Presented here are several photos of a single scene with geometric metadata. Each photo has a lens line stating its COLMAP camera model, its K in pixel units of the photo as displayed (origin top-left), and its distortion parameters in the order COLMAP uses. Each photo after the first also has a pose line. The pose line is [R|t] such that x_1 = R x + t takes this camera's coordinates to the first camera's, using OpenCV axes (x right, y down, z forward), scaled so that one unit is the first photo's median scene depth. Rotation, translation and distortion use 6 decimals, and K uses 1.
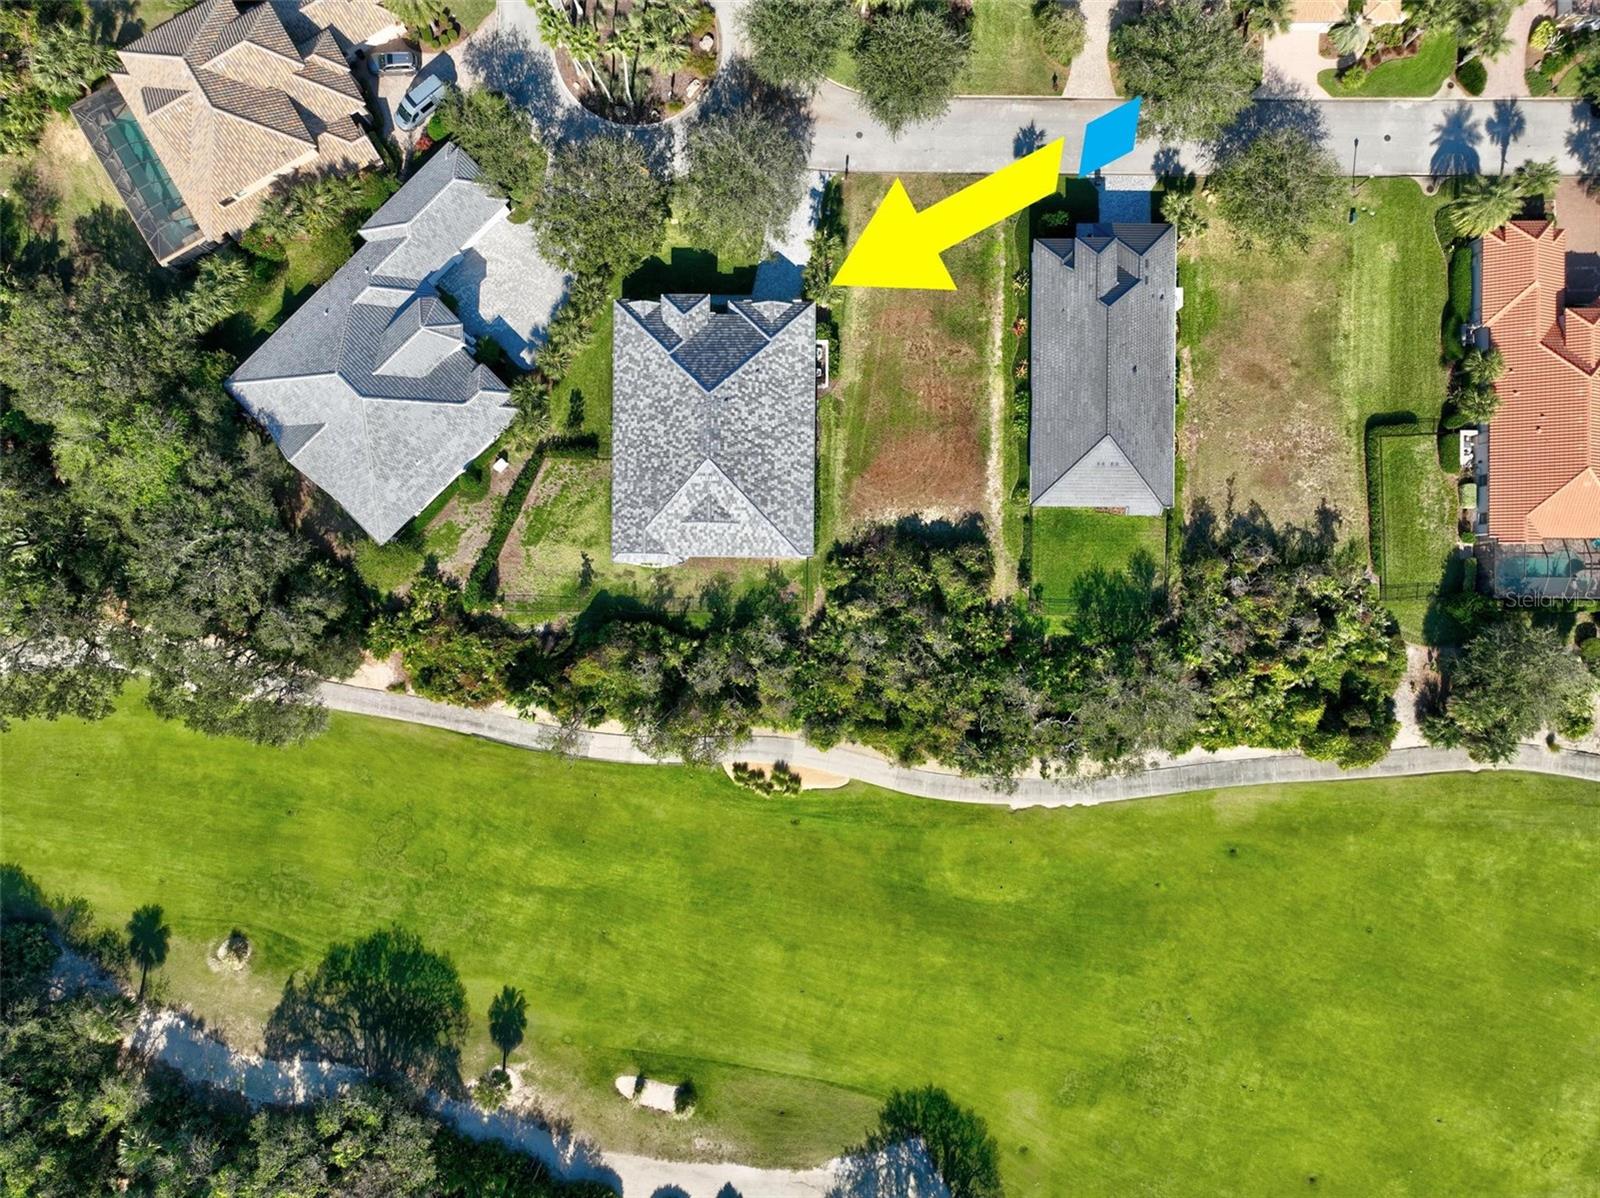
lens RADIAL K [[1132.6, 0, 800.0], [0, 1132.6, 599.0], [0, 0, 1]] dist [-0.000805, 0.020484]
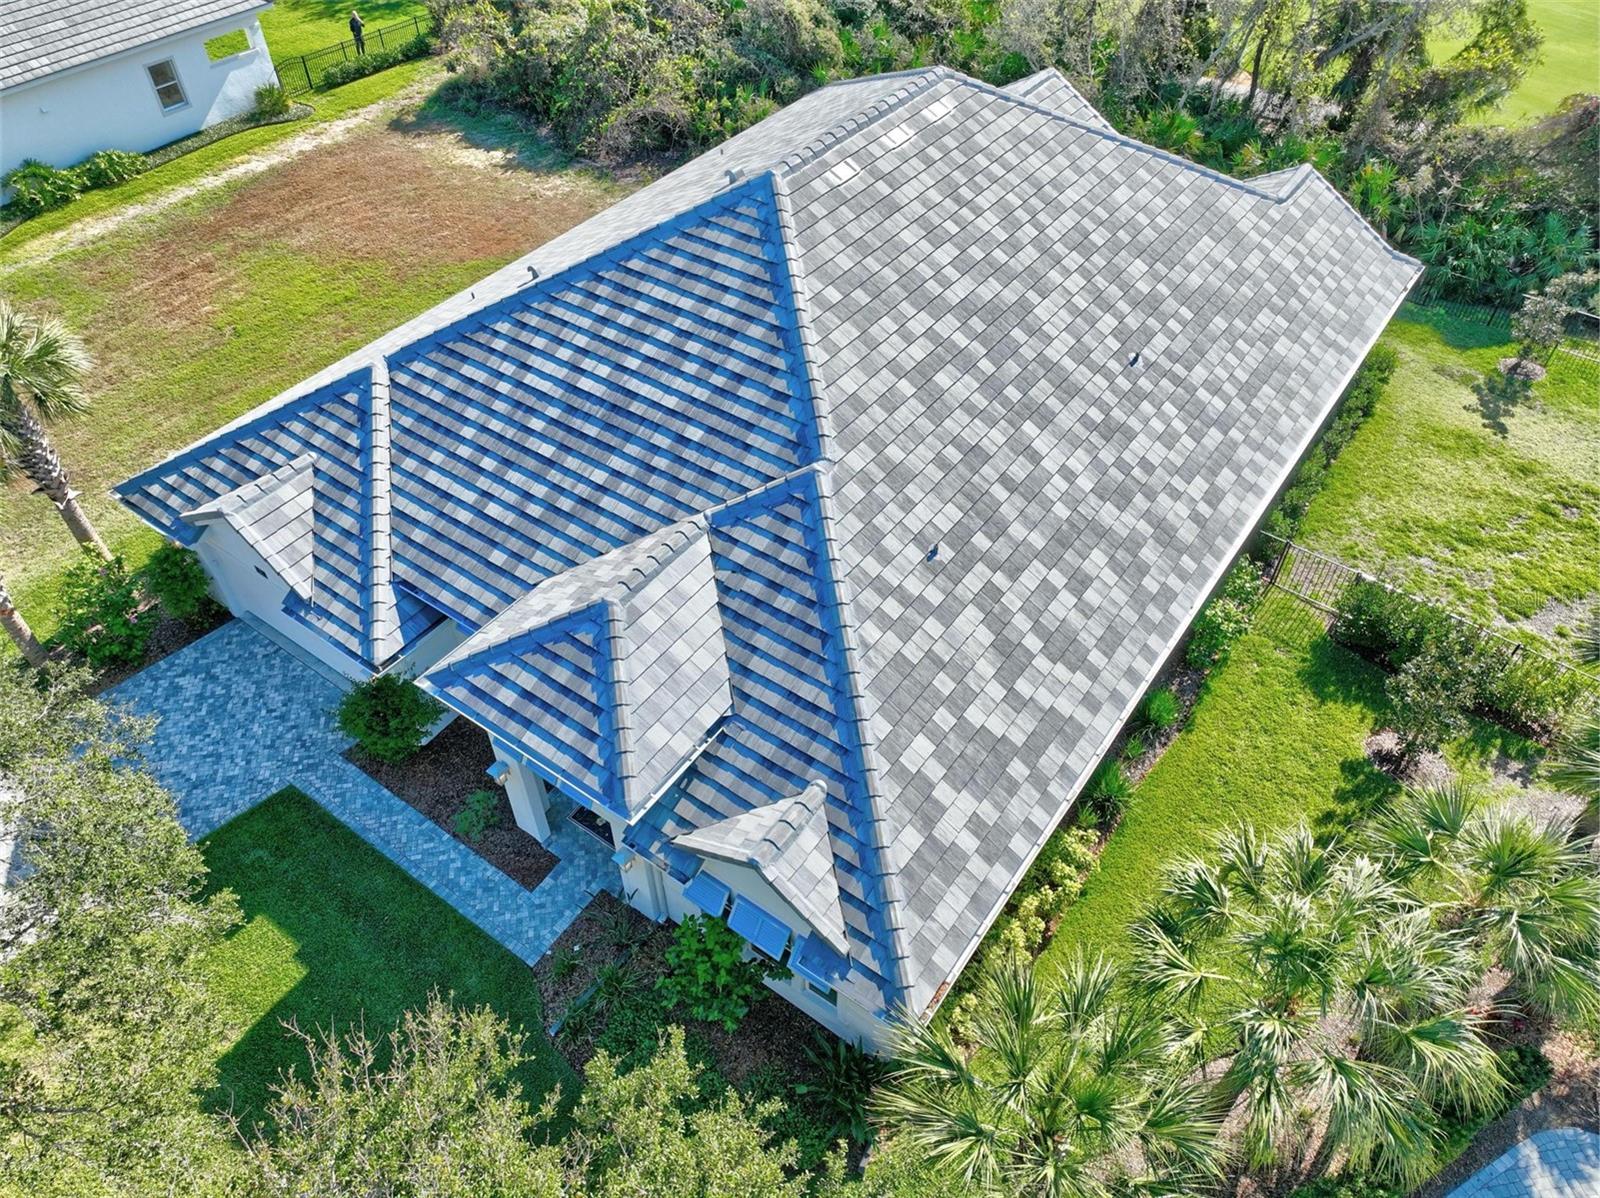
lens RADIAL K [[1132.6, 0, 800.0], [0, 1132.6, 599.0], [0, 0, 1]] dist [-0.000805, 0.020484]
pose [[-0.816792, -0.408988, 0.406914, -0.182086], [0.576932, -0.579673, 0.575438, -0.312689], [0.000530, 0.704775, 0.709431, 0.837727]]
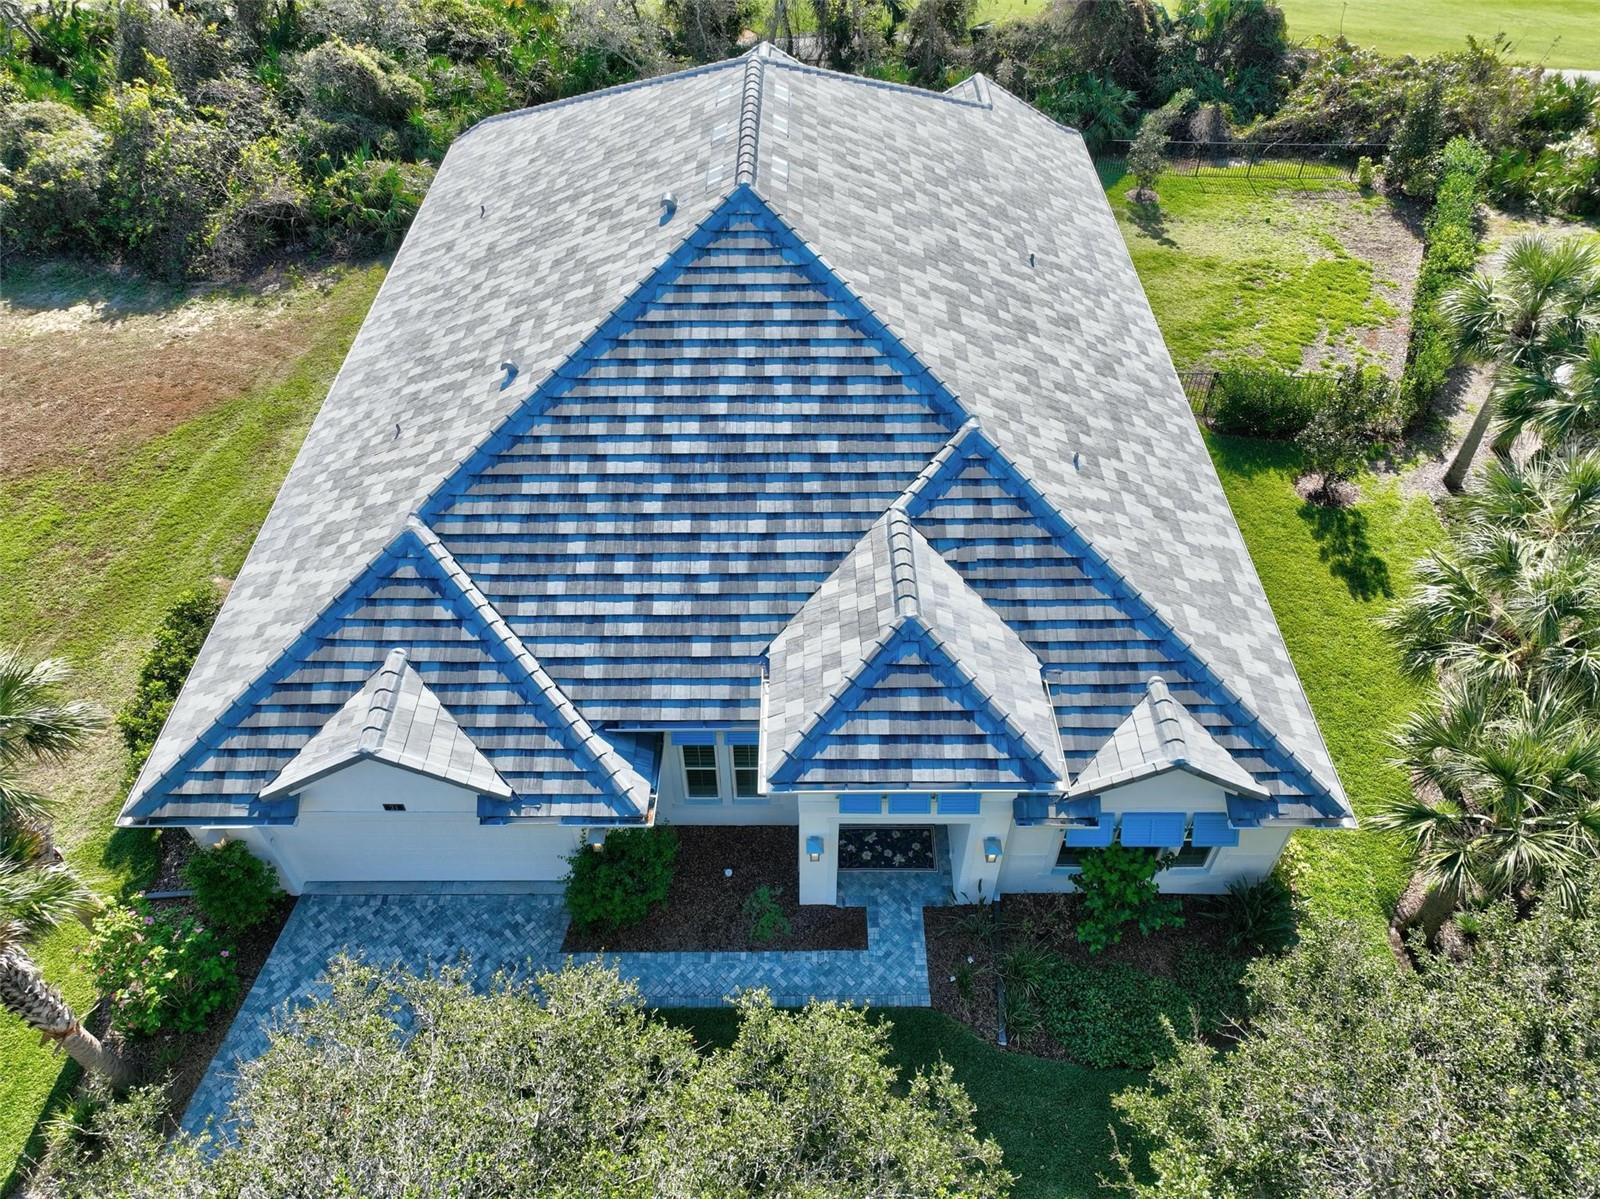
lens RADIAL K [[1132.6, 0, 800.0], [0, 1132.6, 599.5], [0, 0, 1]] dist [-0.000805, 0.020484]
pose [[-0.999934, 0.011484, 0.000953, -0.082364], [-0.007495, -0.710928, 0.703225, -0.344903], [0.008753, 0.703171, 0.710967, 0.837229]]
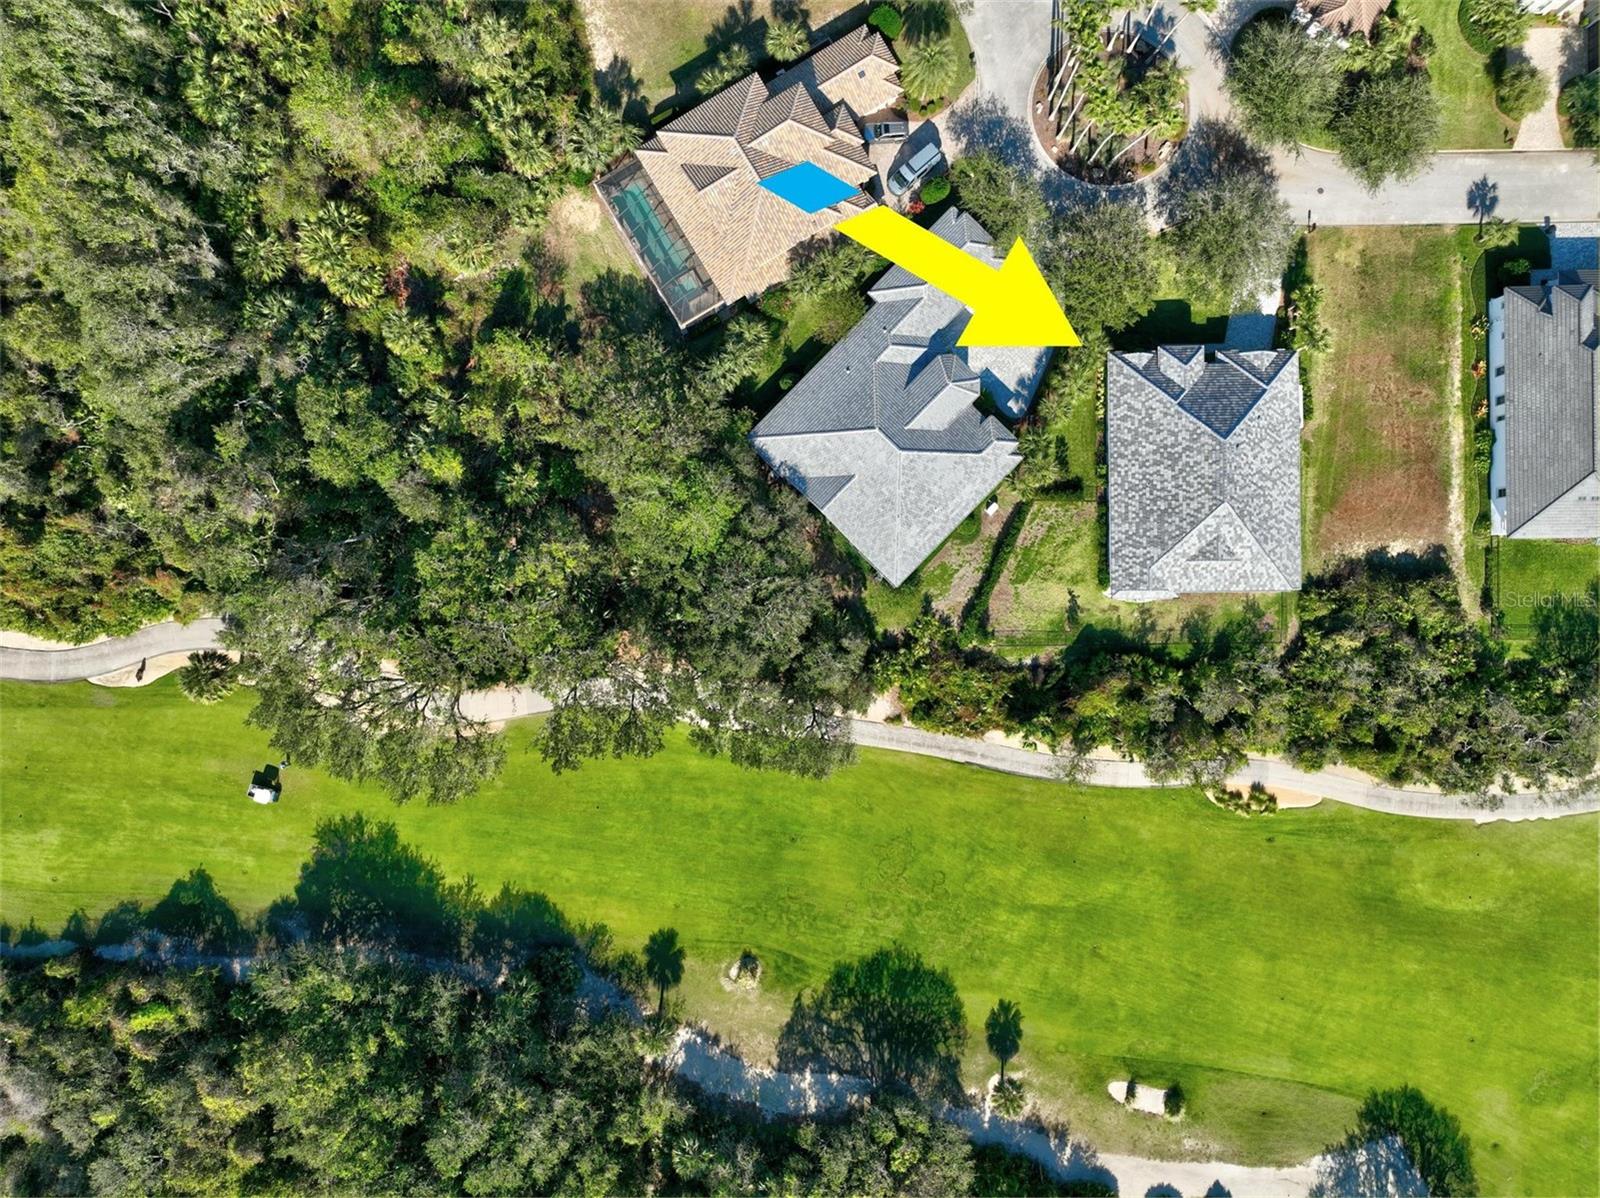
lens RADIAL K [[1132.6, 0, 800.0], [0, 1132.6, 599.0], [0, 0, 1]] dist [-0.000805, 0.020484]
pose [[0.999797, -0.019275, 0.005825, -0.450784], [0.019266, 0.999813, 0.001580, -0.038633], [-0.005855, -0.001468, 0.999982, -0.059804]]
